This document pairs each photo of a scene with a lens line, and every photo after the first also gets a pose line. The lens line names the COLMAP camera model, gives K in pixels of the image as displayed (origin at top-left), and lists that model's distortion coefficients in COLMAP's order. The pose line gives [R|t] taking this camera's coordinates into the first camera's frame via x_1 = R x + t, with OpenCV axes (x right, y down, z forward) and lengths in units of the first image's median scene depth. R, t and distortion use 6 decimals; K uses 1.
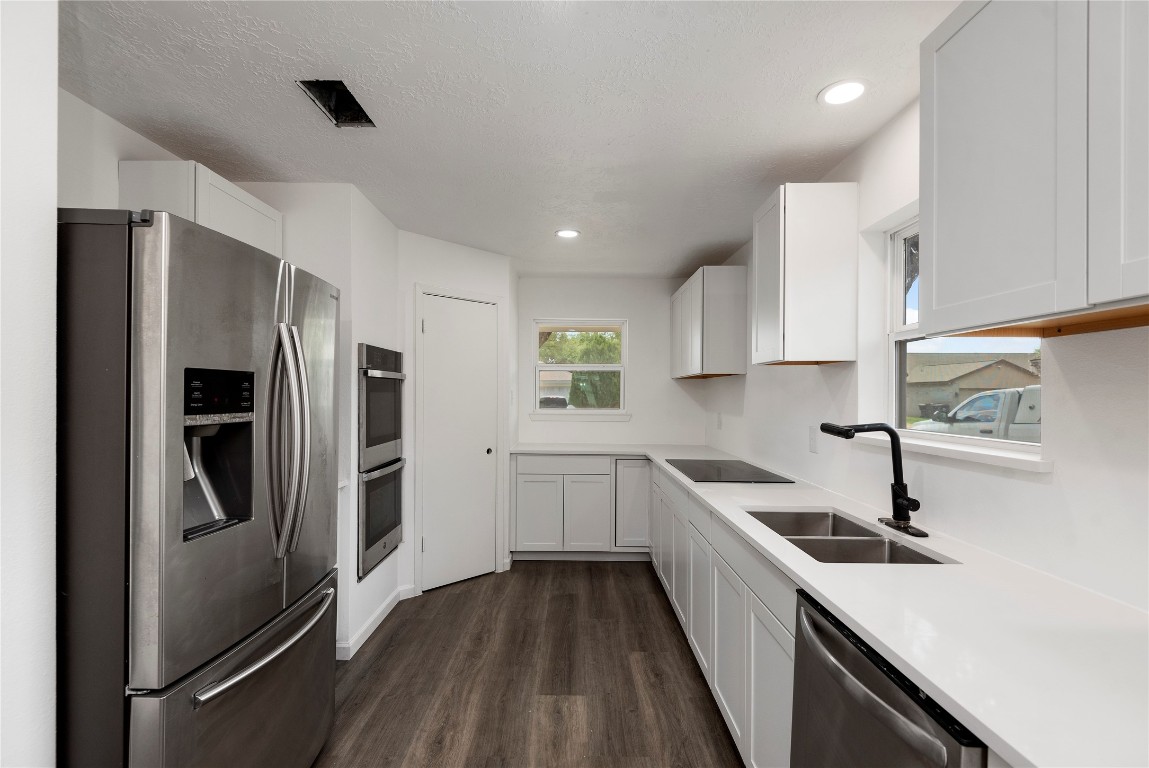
lens RADIAL K [[532.6, 0, 592.6], [0, 532.6, 383.1], [0, 0, 1]] dist [-0.003077, -0.006613]
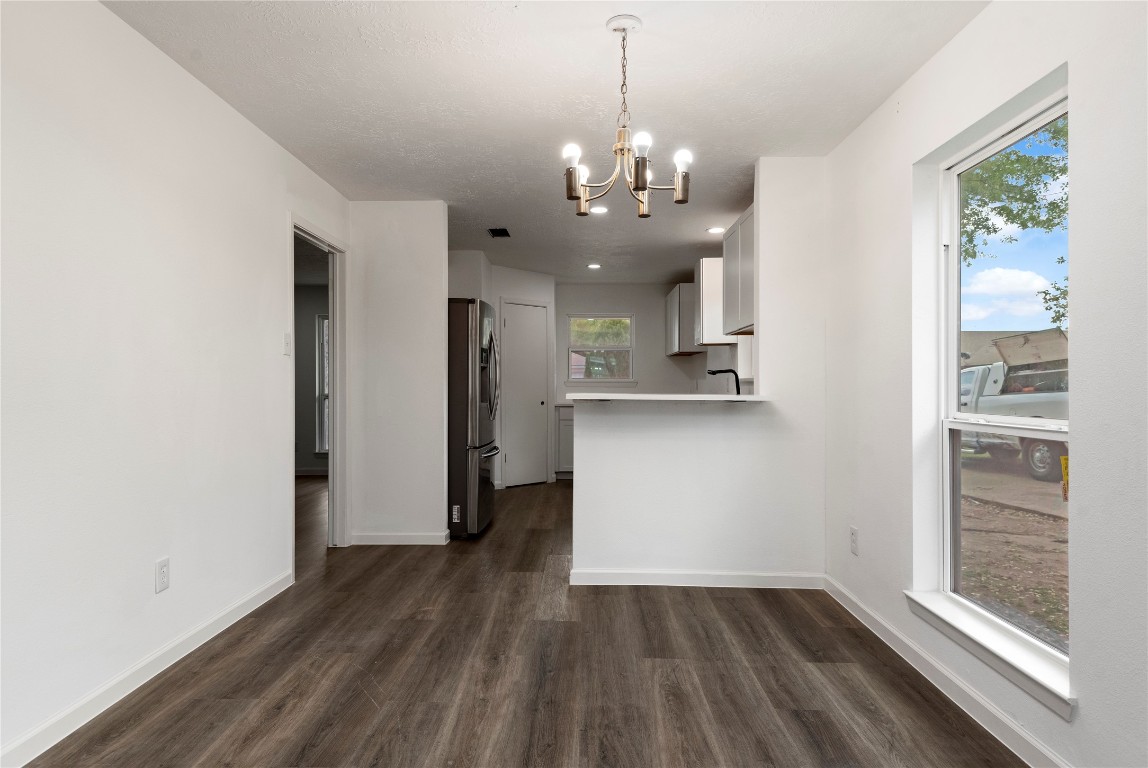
lens RADIAL K [[654.6, 0, 573.5], [0, 654.6, 381.4], [0, 0, 1]] dist [-0.004063, 0.000307]
pose [[0.998600, -0.004236, -0.052727, -0.006634], [0.005126, 0.999847, 0.016752, 0.041776], [0.052648, -0.016999, 0.998468, -1.115846]]
